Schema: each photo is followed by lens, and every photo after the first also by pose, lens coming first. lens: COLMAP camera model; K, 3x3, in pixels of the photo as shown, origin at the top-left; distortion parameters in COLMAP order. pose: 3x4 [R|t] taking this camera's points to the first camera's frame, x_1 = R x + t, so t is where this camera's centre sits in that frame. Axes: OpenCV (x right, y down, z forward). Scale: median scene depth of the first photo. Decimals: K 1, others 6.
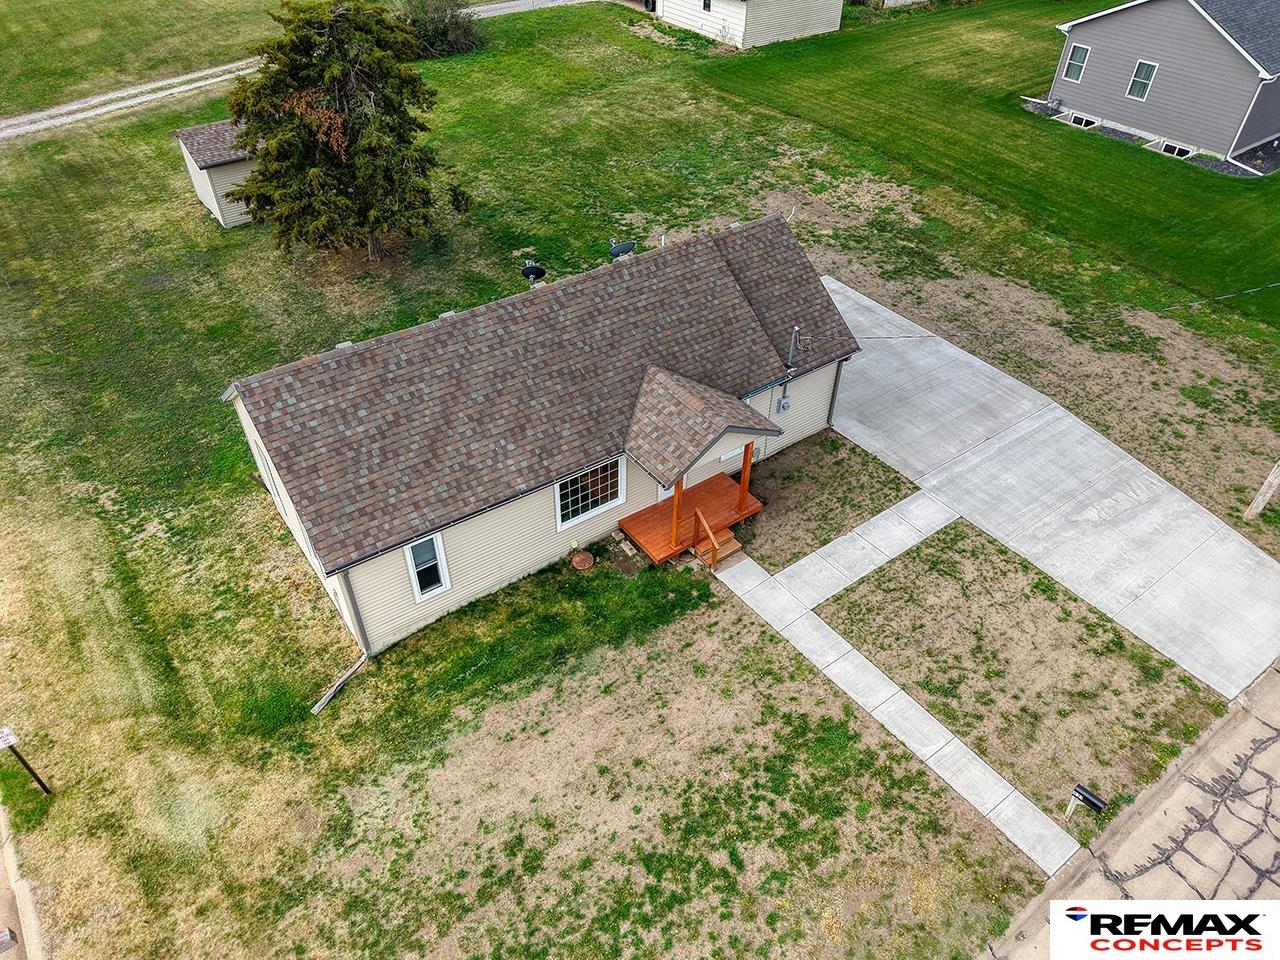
lens RADIAL K [[857.8, 0, 638.1], [0, 857.8, 484.9], [0, 0, 1]] dist [0.019525, -0.018273]
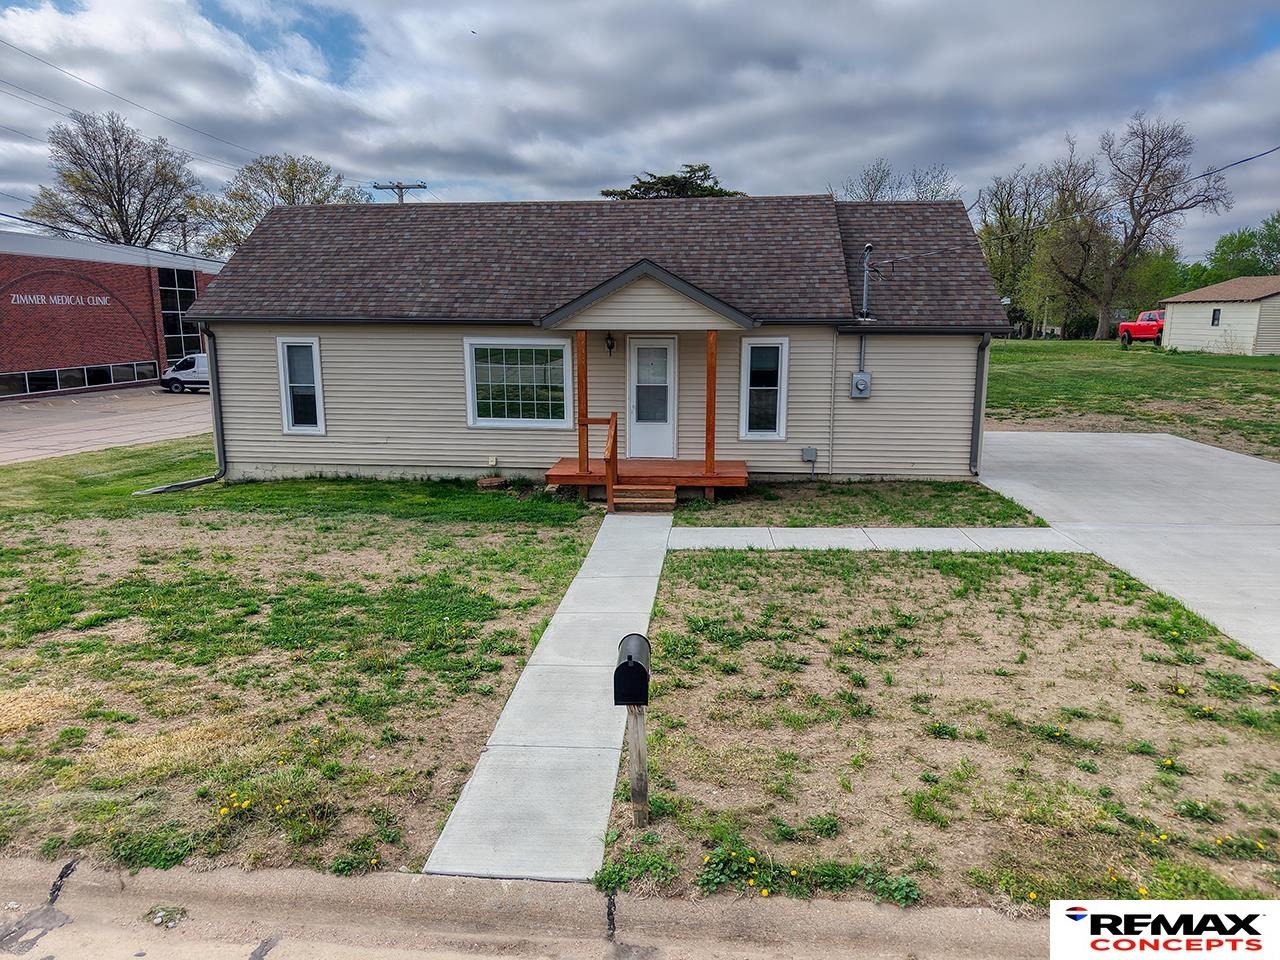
lens RADIAL K [[856.0, 0, 637.7], [0, 856.0, 484.7], [0, 0, 1]] dist [0.038490, -0.049171]
pose [[0.759321, 0.119443, -0.639661, 0.577497], [-0.428009, 0.832114, -0.352696, 0.338037], [0.490143, 0.541590, 0.682964, 0.619126]]
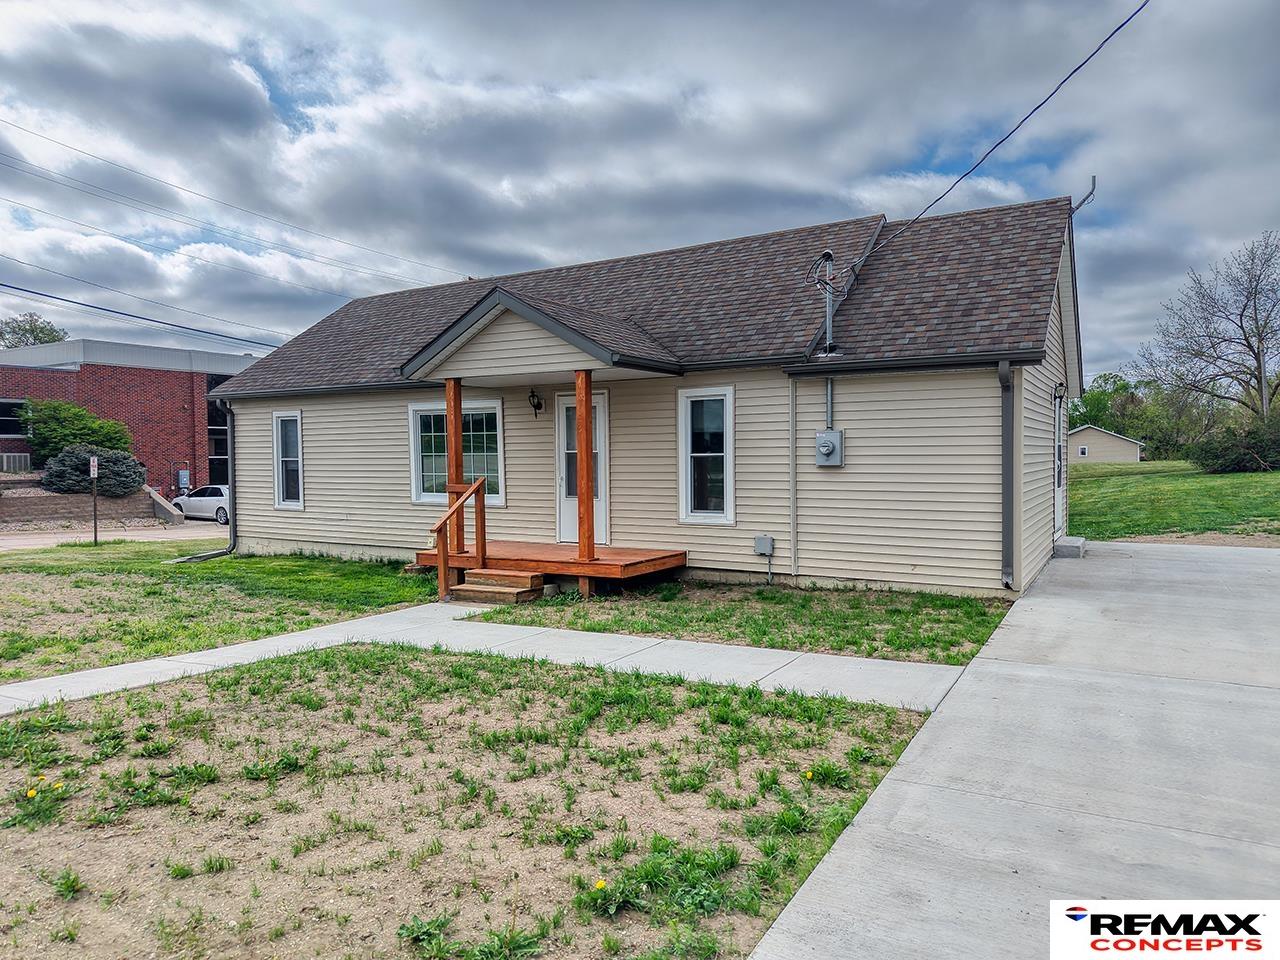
lens RADIAL K [[856.0, 0, 637.7], [0, 856.0, 484.7], [0, 0, 1]] dist [0.038490, -0.049171]
pose [[0.403821, 0.023287, -0.914542, 0.673603], [-0.597002, 0.764185, -0.244151, 0.115812], [0.693193, 0.644577, 0.322496, 0.970137]]
